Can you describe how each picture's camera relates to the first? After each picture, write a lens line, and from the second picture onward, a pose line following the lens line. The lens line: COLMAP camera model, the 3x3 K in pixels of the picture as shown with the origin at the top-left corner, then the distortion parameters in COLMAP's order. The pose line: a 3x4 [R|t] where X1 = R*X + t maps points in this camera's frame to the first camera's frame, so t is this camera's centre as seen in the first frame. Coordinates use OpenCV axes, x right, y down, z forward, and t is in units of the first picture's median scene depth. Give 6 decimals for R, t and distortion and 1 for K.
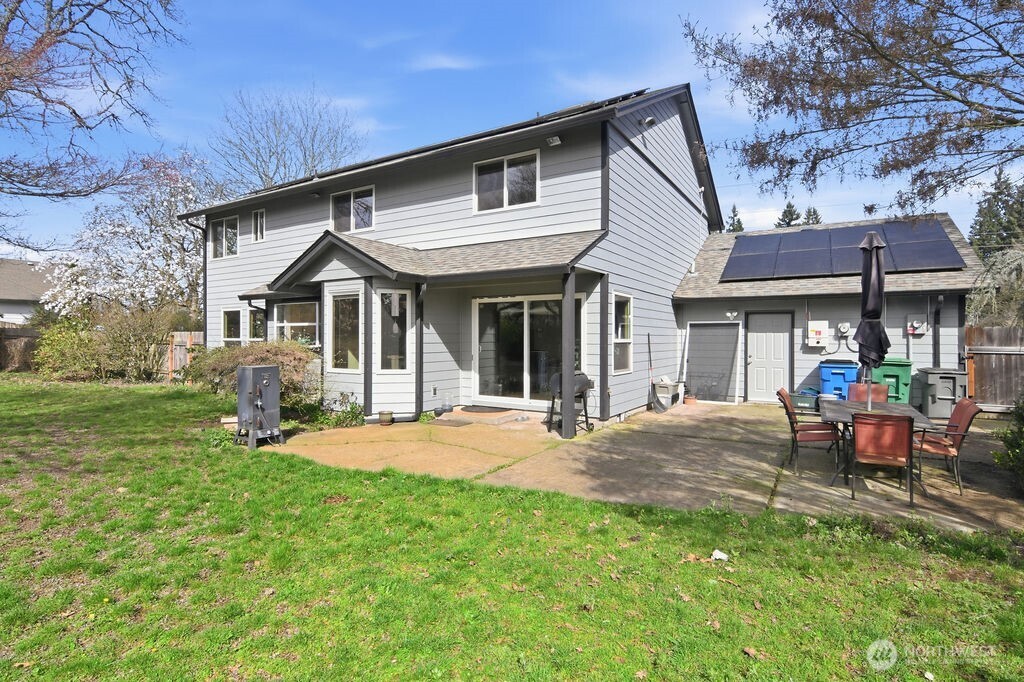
lens RADIAL K [[508.0, 0, 507.9], [0, 508.0, 332.6], [0, 0, 1]] dist [-0.010892, -0.006768]
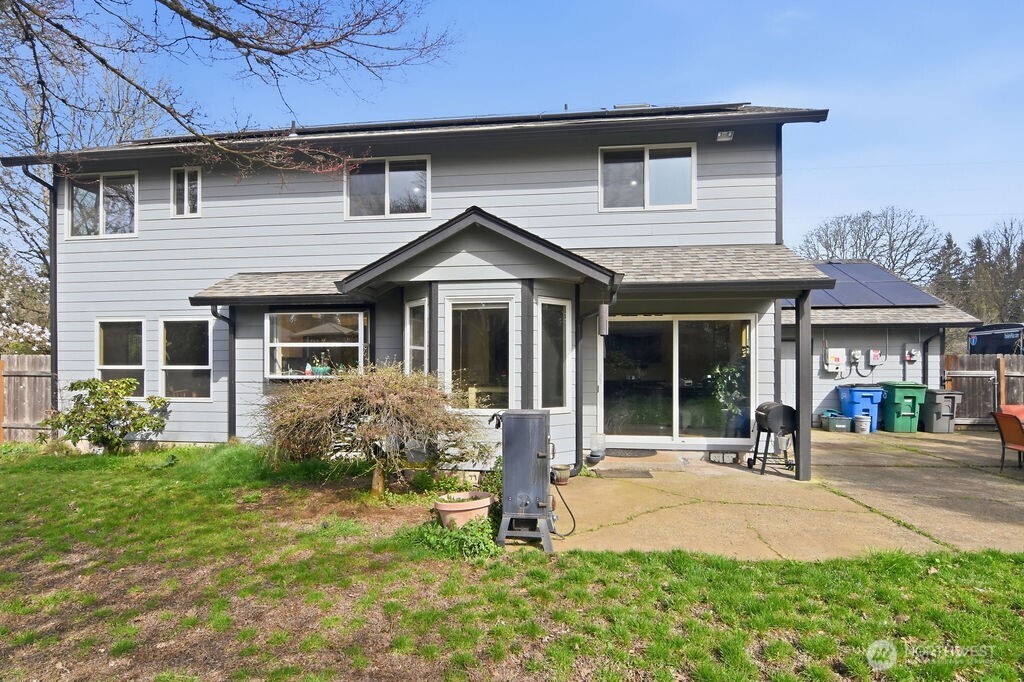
lens RADIAL K [[508.0, 0, 489.0], [0, 508.0, 362.2], [0, 0, 1]] dist [-0.010892, -0.006768]
pose [[0.907571, 0.000042, 0.419899, -0.541573], [-0.003068, 0.999974, 0.006532, 0.001735], [-0.419888, -0.007216, 0.907547, 0.330095]]
